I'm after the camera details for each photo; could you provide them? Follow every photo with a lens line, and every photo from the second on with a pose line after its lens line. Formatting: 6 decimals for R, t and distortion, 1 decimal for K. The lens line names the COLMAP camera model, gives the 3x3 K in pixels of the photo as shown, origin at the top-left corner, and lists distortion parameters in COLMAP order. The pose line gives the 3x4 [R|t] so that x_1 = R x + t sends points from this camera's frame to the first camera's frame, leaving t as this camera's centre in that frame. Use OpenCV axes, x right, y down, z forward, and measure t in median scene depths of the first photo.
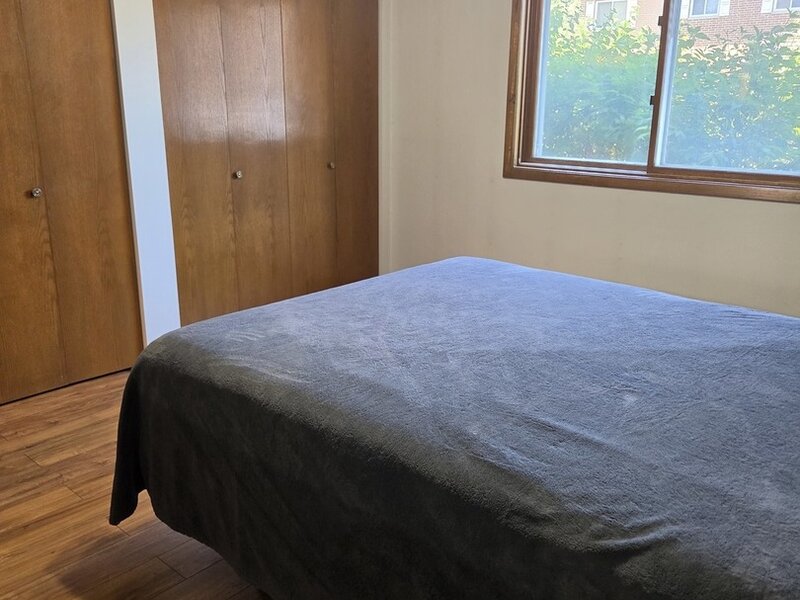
lens RADIAL K [[707.9, 0, 399.7], [0, 707.9, 315.9], [0, 0, 1]] dist [0.015203, -0.011913]
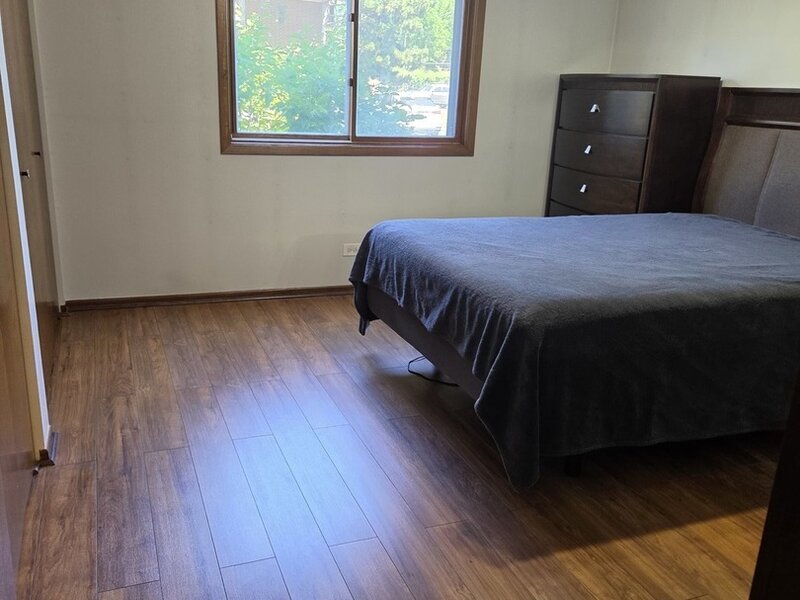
lens RADIAL K [[707.9, 0, 399.7], [0, 707.9, 315.9], [0, 0, 1]] dist [0.015203, -0.011913]
pose [[0.438129, -0.265881, 0.858691, -0.779653], [0.216908, 0.958299, 0.186051, -0.120021], [-0.872350, 0.104743, 0.477530, 0.353694]]
